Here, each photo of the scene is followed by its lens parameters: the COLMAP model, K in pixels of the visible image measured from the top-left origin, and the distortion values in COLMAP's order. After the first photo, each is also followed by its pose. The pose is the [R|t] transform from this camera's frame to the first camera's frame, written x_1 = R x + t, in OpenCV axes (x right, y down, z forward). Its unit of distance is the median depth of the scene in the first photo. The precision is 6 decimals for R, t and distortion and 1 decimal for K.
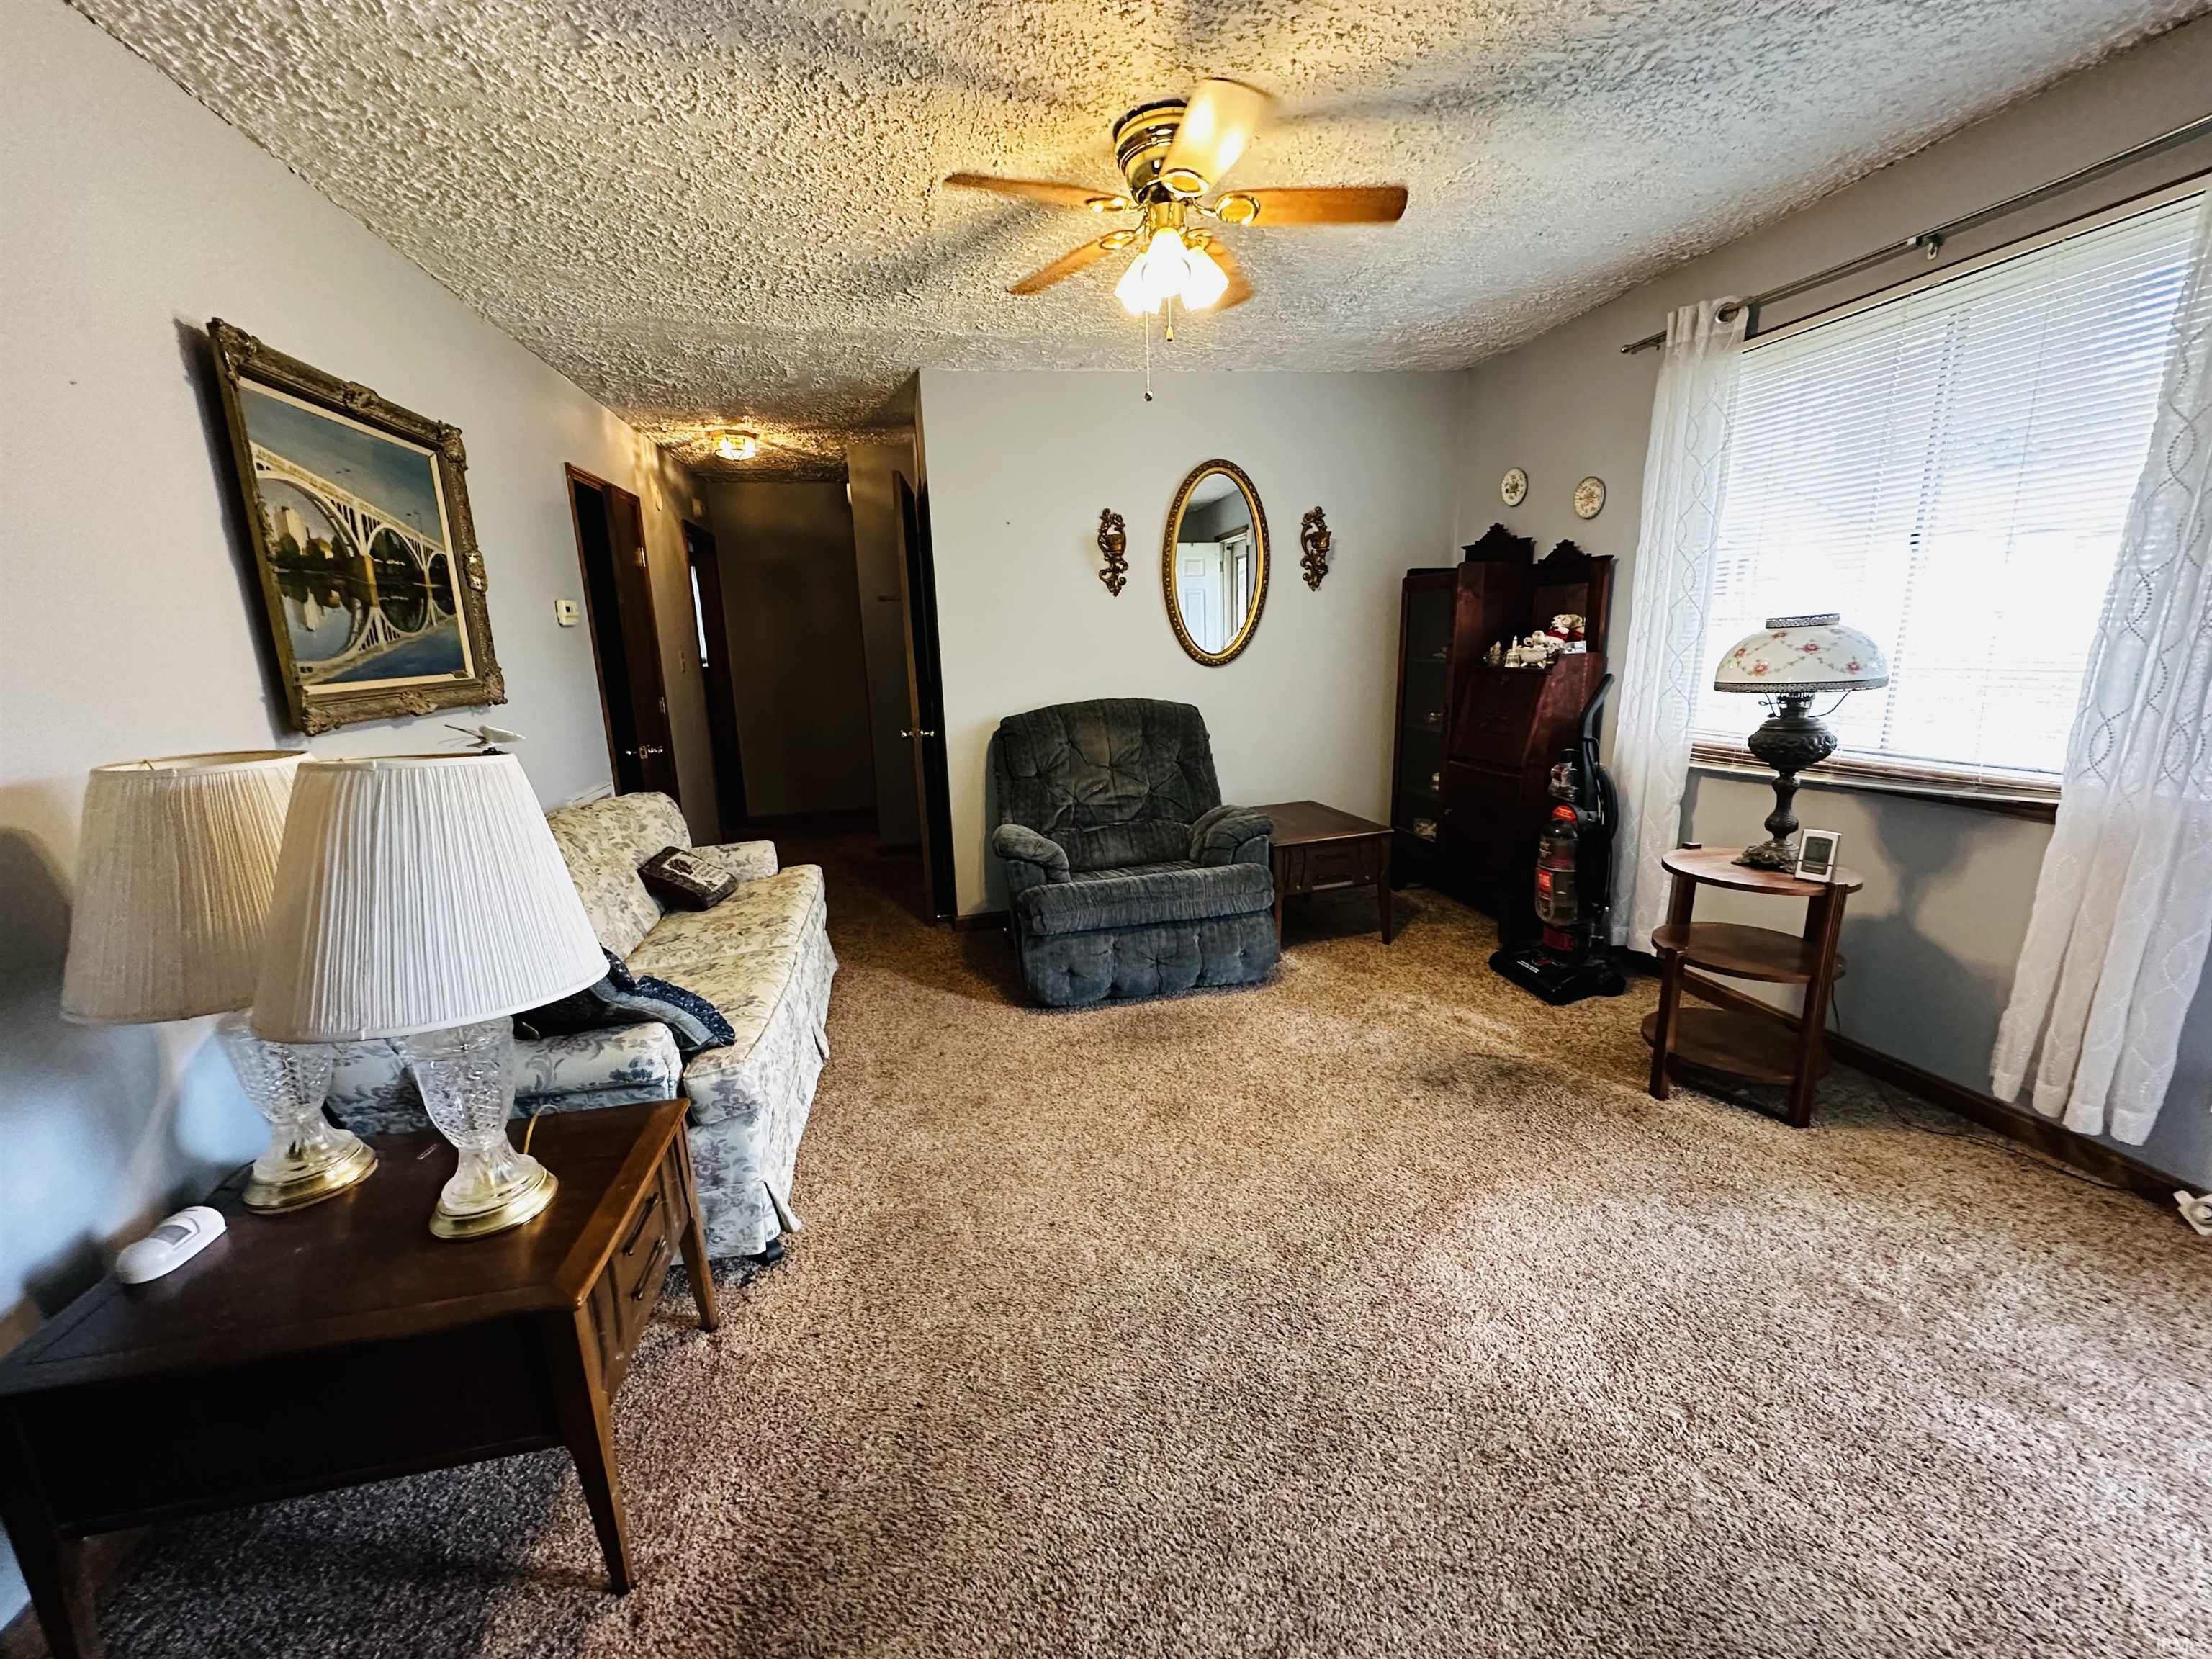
lens RADIAL K [[882.4, 0, 1106.0], [0, 882.4, 829.5], [0, 0, 1]] dist [0.002224, 0.000568]
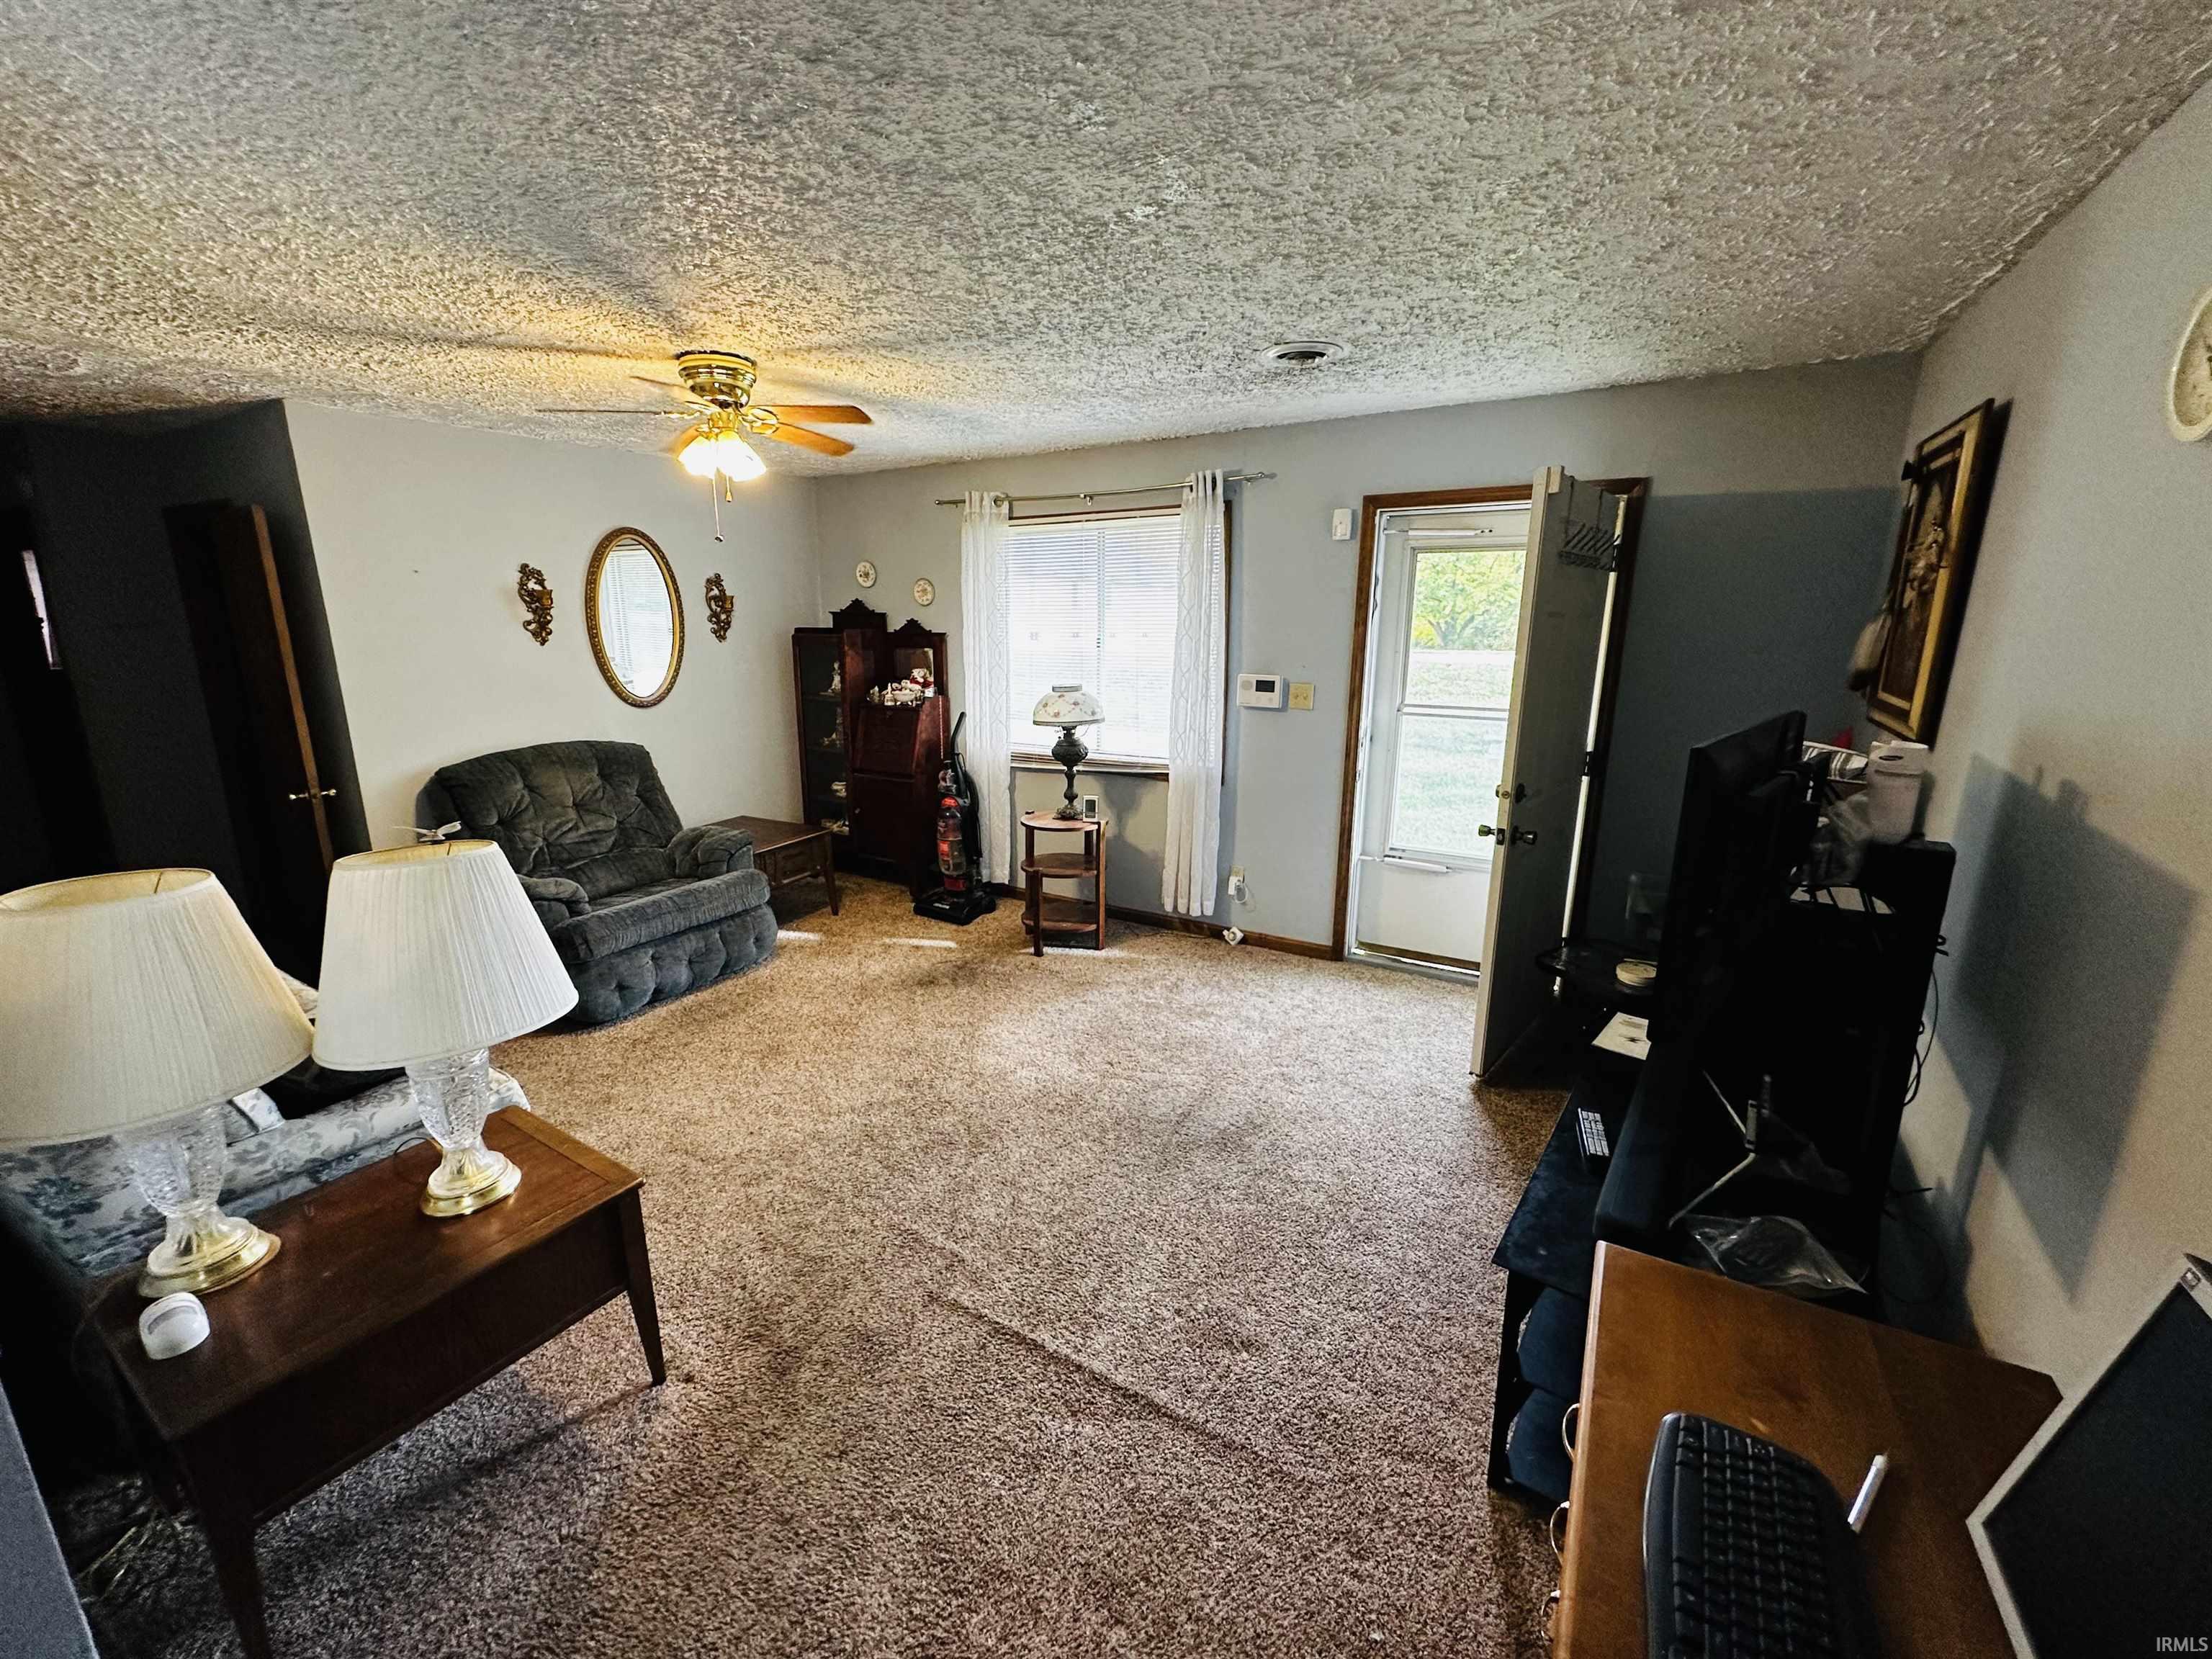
lens RADIAL K [[882.4, 0, 1106.0], [0, 882.4, 829.5], [0, 0, 1]] dist [0.002224, 0.000568]
pose [[0.685335, -0.132224, 0.716123, -0.401636], [0.133031, 0.989562, 0.055399, -0.020275], [-0.715974, 0.057299, 0.695772, -0.262749]]
